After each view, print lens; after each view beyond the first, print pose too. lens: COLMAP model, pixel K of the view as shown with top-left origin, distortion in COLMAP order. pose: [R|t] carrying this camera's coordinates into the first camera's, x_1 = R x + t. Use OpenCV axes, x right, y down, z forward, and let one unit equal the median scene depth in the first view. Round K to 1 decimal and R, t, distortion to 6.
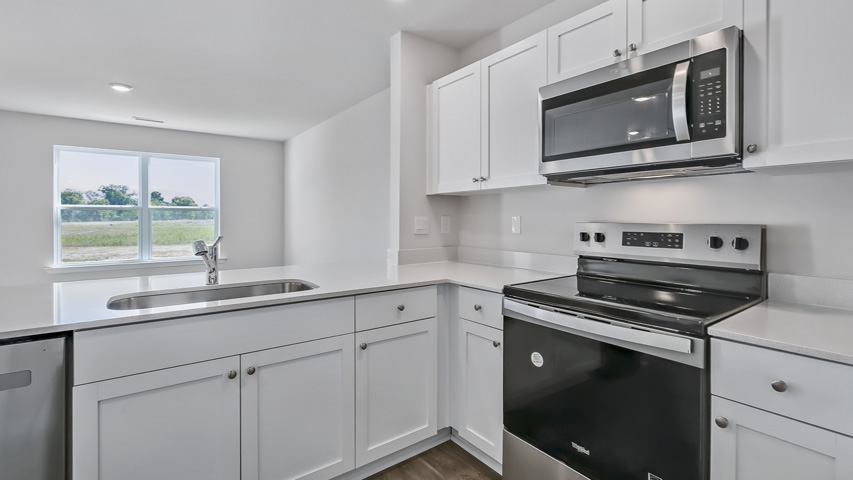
lens RADIAL K [[391.5, 0, 425.9], [0, 391.5, 221.8], [0, 0, 1]] dist [0.002413, 0.000218]
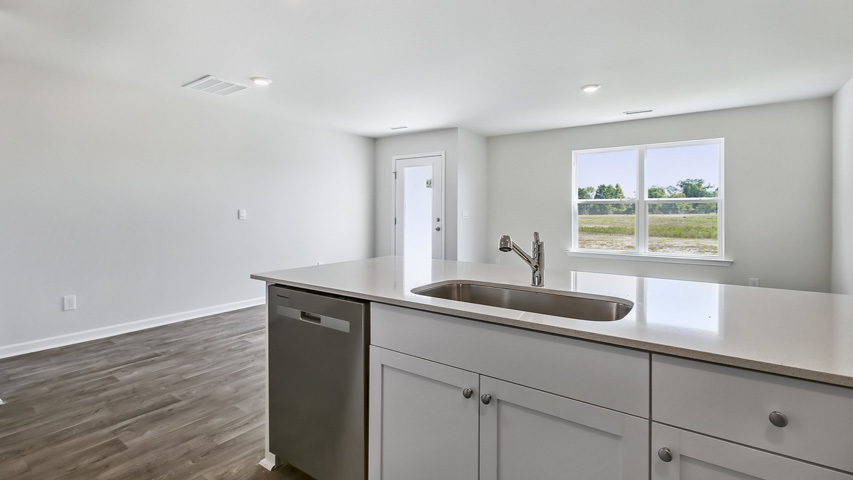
lens RADIAL K [[398.5, 0, 426.1], [0, 398.5, 212.0], [0, 0, 1]] dist [-0.000136, 0.000062]
pose [[0.303240, 0.003514, -0.952908, 0.171560], [-0.009667, 0.999953, 0.000611, -0.004434], [0.952865, 0.009027, 0.303260, 0.356427]]
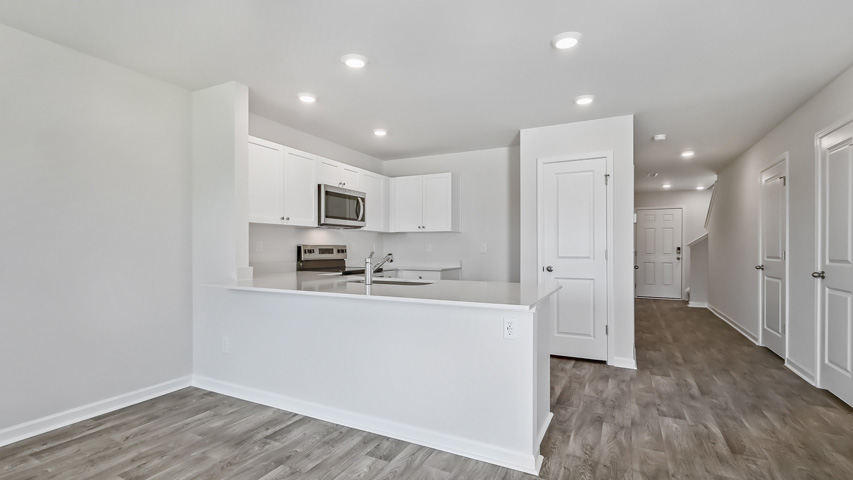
lens RADIAL K [[396.0, 0, 430.0], [0, 396.0, 246.6], [0, 0, 1]] dist [0.002454, 0.001242]
pose [[-0.445219, 0.000876, 0.895422, -1.428227], [0.005972, 0.999980, 0.001992, 0.009404], [-0.895402, 0.006234, -0.445215, 1.054418]]
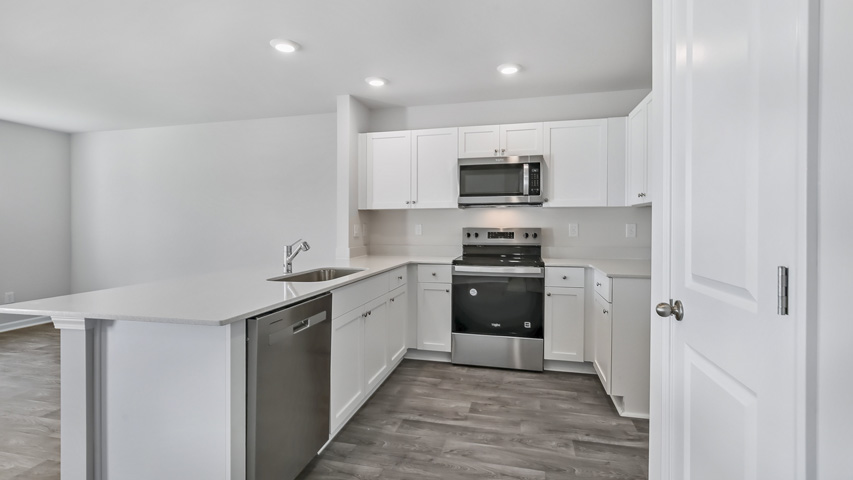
lens RADIAL K [[397.0, 0, 424.0], [0, 397.0, 238.4], [0, 0, 1]] dist [-0.000297, 0.000142]
pose [[0.773848, -0.022620, 0.632968, -0.783799], [0.007099, 0.999609, 0.027043, 0.000073], [-0.633332, -0.016434, 0.773706, -0.300809]]
